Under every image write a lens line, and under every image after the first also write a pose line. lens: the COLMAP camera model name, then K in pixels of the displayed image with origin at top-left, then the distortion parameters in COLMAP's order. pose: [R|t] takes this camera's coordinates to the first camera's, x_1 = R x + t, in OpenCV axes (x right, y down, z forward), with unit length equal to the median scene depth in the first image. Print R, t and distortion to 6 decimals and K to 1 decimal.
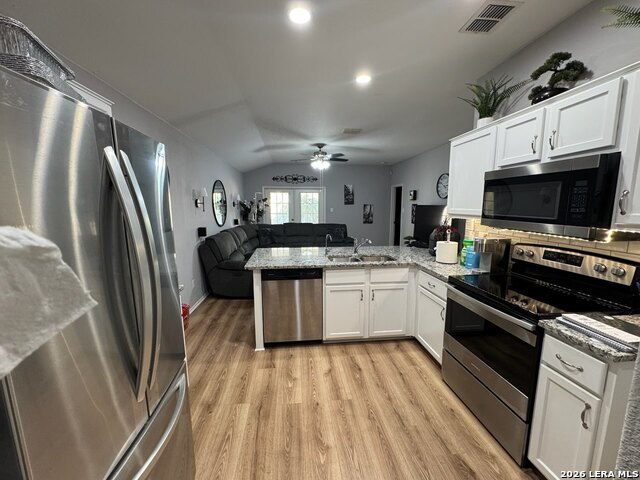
lens RADIAL K [[255.8, 0, 321.6], [0, 255.8, 240.9], [0, 0, 1]] dist [-0.001138, -0.000020]
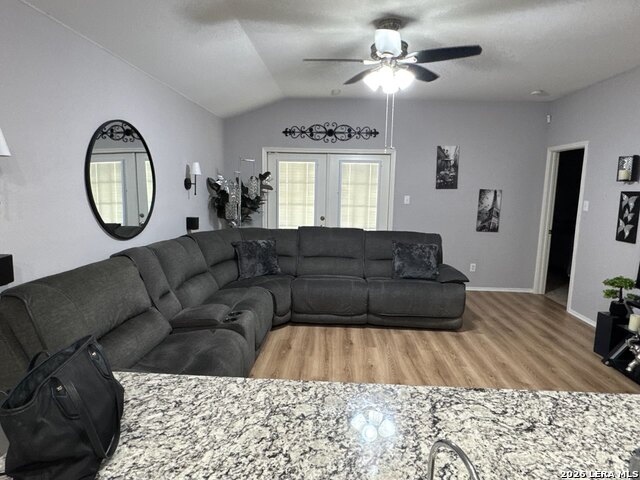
lens RADIAL K [[373.6, 0, 321.4], [0, 373.6, 243.6], [0, 0, 1]] dist [-0.006600, -0.001301]
pose [[0.986801, 0.041168, -0.156615, -0.004751], [-0.039982, 0.999143, 0.010717, -0.046675], [0.156922, -0.004314, 0.987602, 0.332184]]
